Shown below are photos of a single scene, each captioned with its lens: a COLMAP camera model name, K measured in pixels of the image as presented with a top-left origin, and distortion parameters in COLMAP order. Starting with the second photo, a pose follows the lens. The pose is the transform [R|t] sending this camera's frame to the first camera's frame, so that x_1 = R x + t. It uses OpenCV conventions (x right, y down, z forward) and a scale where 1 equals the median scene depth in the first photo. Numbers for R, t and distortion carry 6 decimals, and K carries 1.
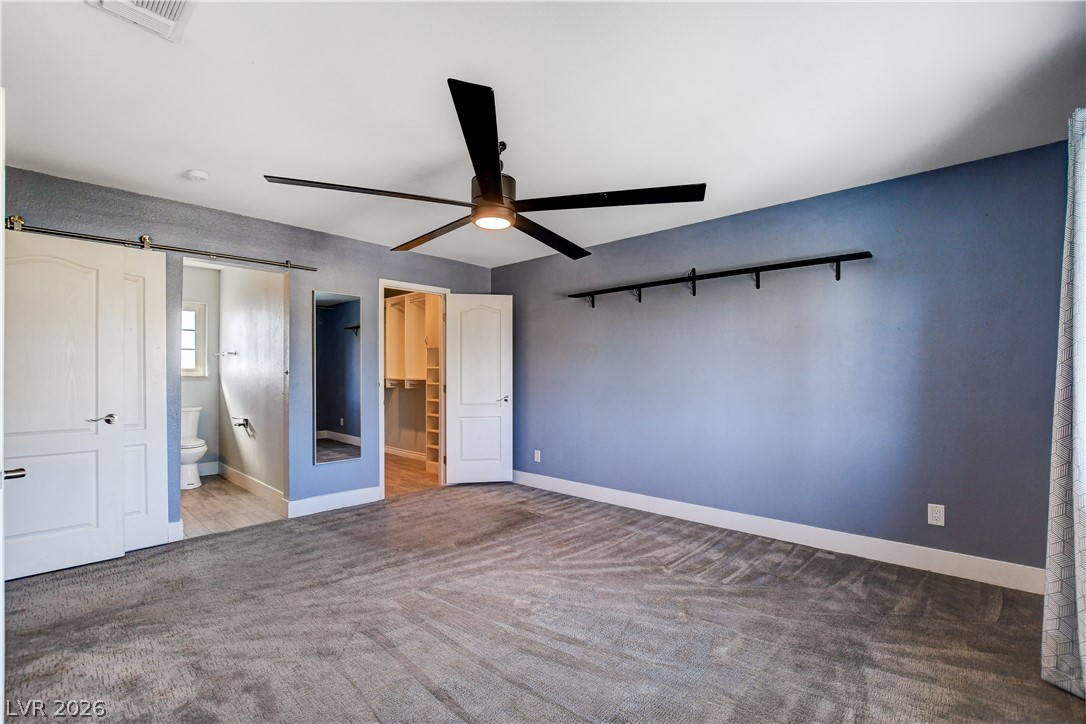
lens RADIAL K [[482.0, 0, 545.3], [0, 482.0, 363.7], [0, 0, 1]] dist [-0.024347, 0.000063]
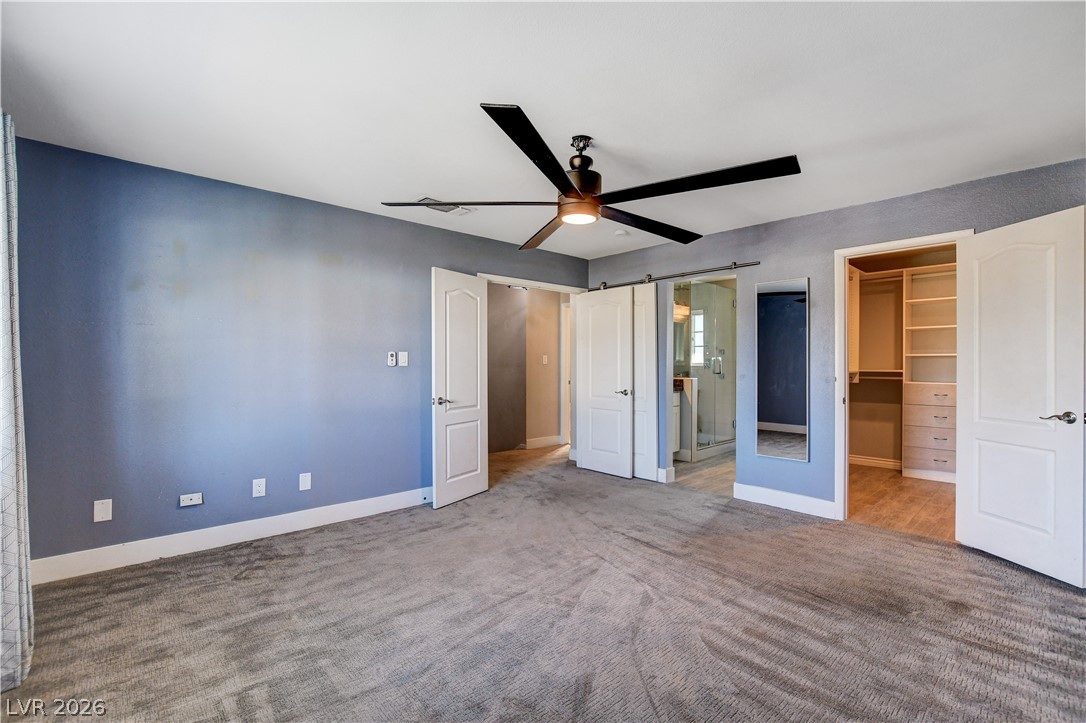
lens RADIAL K [[482.0, 0, 545.3], [0, 482.0, 363.2], [0, 0, 1]] dist [-0.024347, 0.000063]
pose [[-0.098164, -0.003442, -0.995164, 0.571105], [0.018855, 0.999808, -0.005318, 0.012472], [0.994992, -0.019286, -0.098081, 0.648962]]
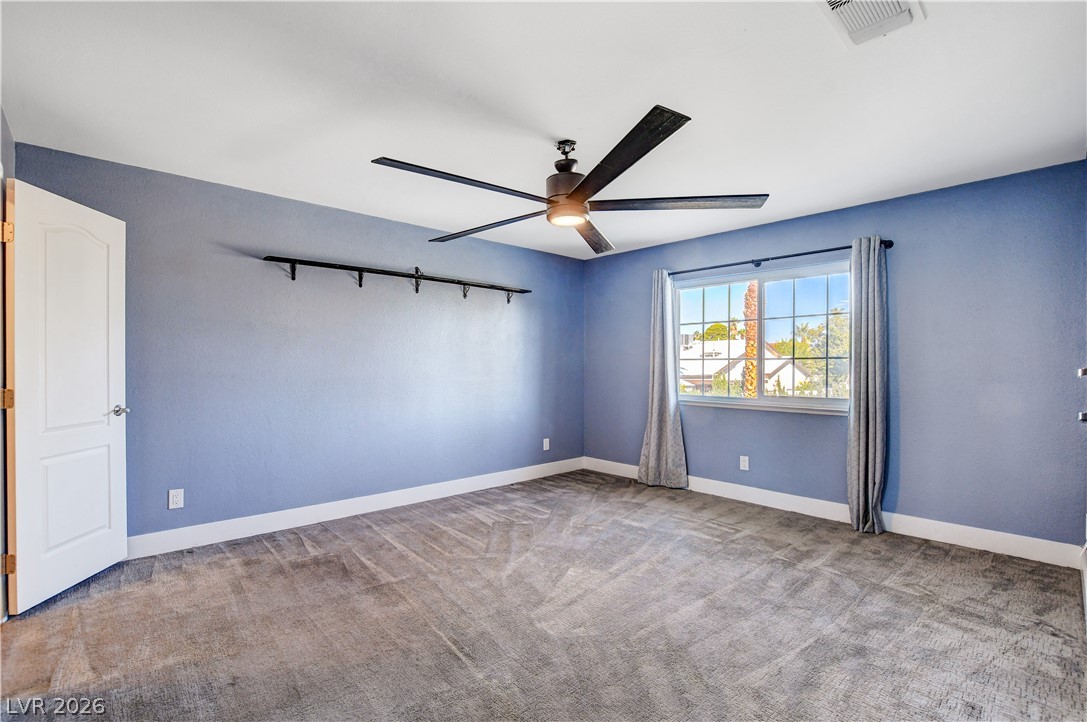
lens RADIAL K [[482.4, 0, 545.8], [0, 482.4, 362.7], [0, 0, 1]] dist [-0.024347, 0.000063]
pose [[0.089629, 0.008516, 0.995939, -0.719067], [-0.023296, 0.999708, -0.006451, 0.014235], [-0.995703, -0.022623, 0.089802, 0.601117]]
